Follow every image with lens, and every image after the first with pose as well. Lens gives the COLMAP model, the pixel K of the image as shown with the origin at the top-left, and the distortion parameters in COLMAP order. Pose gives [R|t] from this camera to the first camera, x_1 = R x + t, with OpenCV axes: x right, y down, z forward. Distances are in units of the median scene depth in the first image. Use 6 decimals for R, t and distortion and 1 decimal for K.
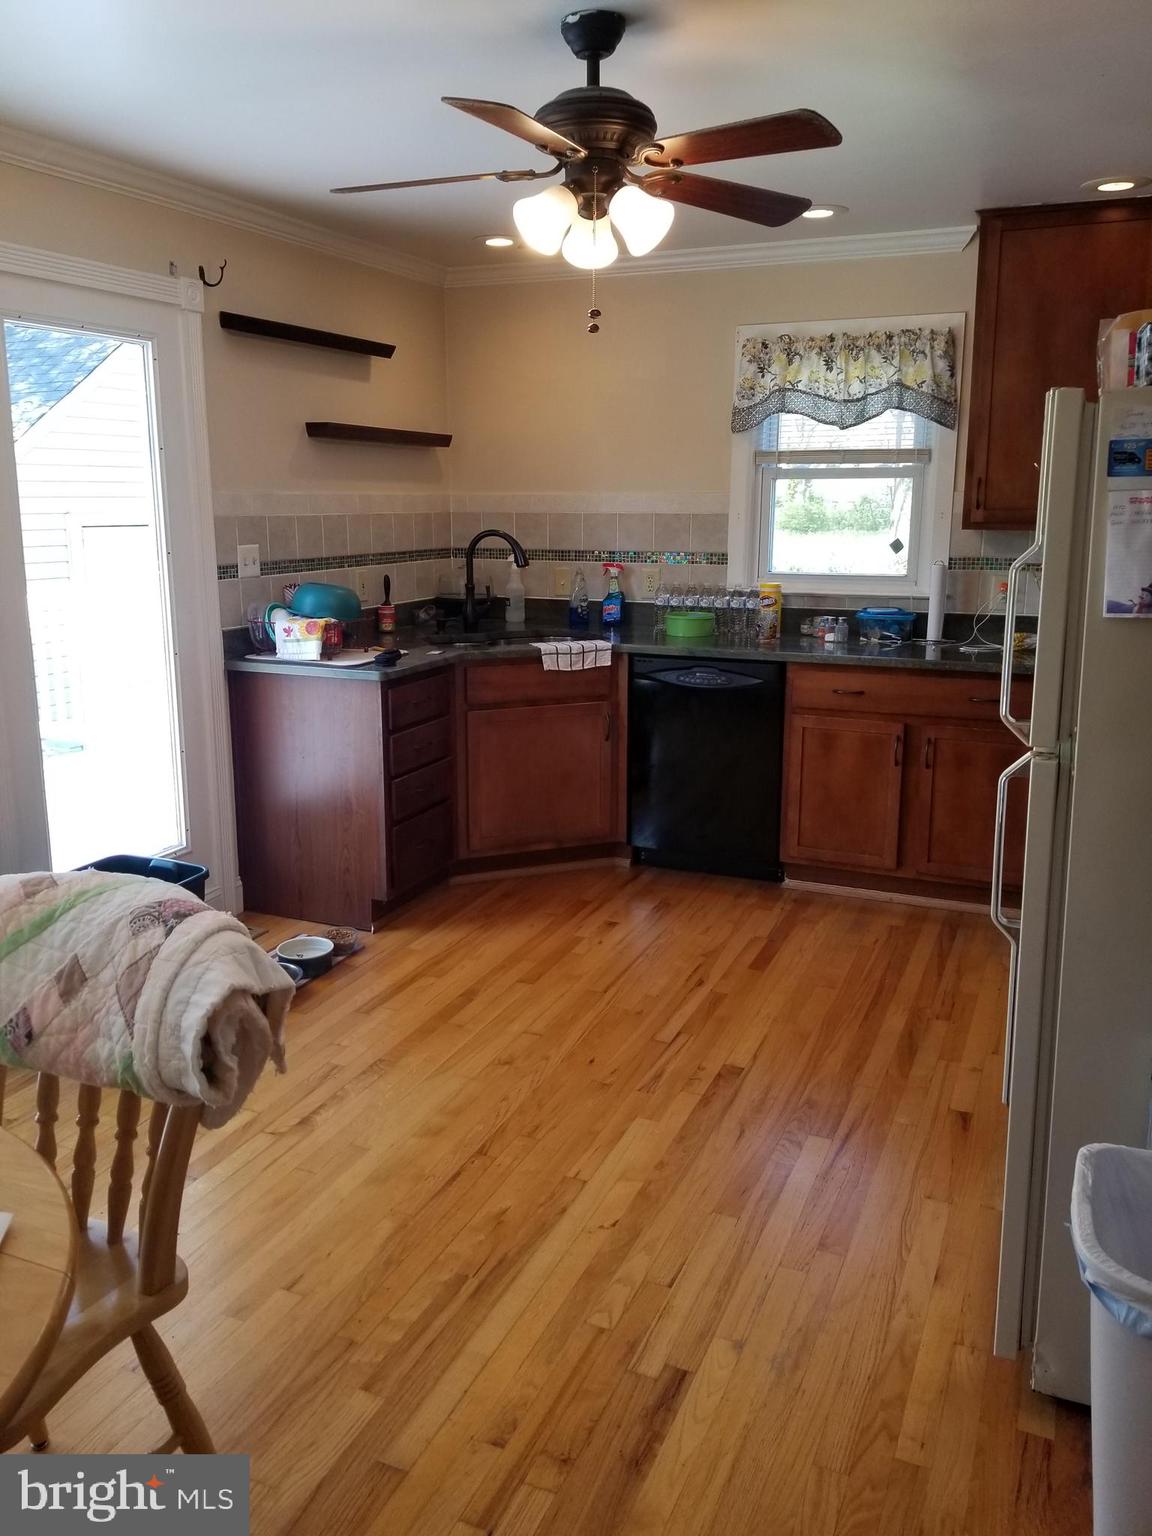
lens RADIAL K [[1205.7, 0, 560.6], [0, 1205.7, 765.3], [0, 0, 1]] dist [0.053329, -0.099690]
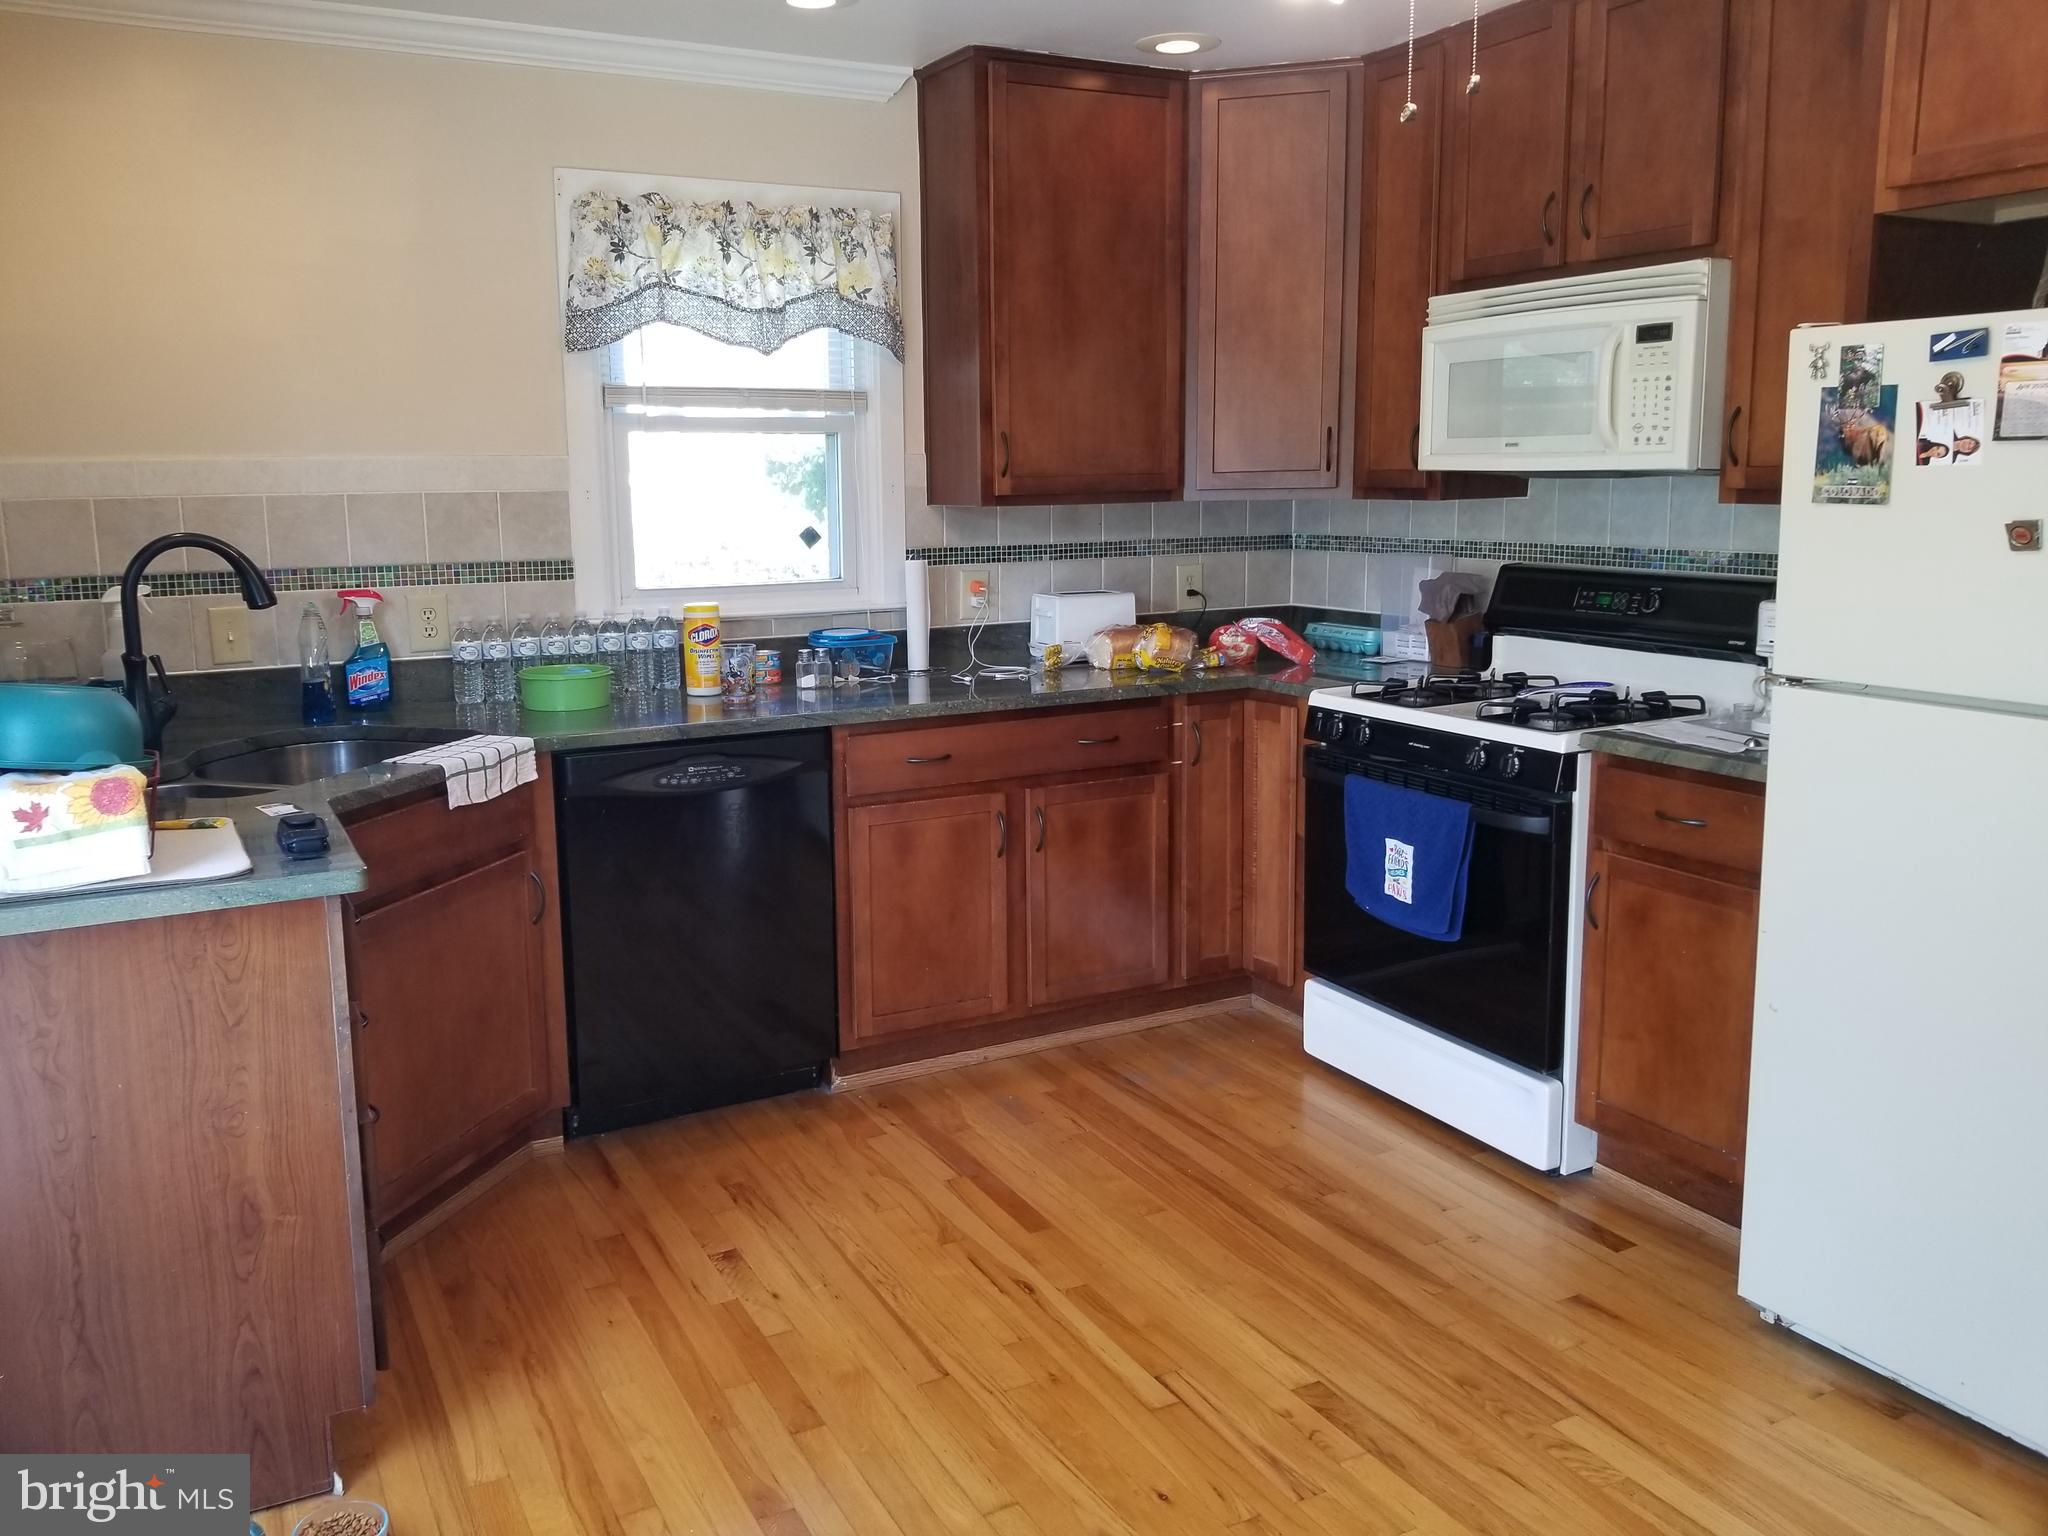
lens RADIAL K [[1607.6, 0, 1026.6], [0, 1607.6, 746.8], [0, 0, 1]] dist [0.053329, -0.099690]
pose [[0.617259, -0.141517, 0.773928, -0.366409], [0.183532, 0.982451, 0.033267, -0.080997], [-0.765054, 0.121506, 0.632399, 0.396037]]
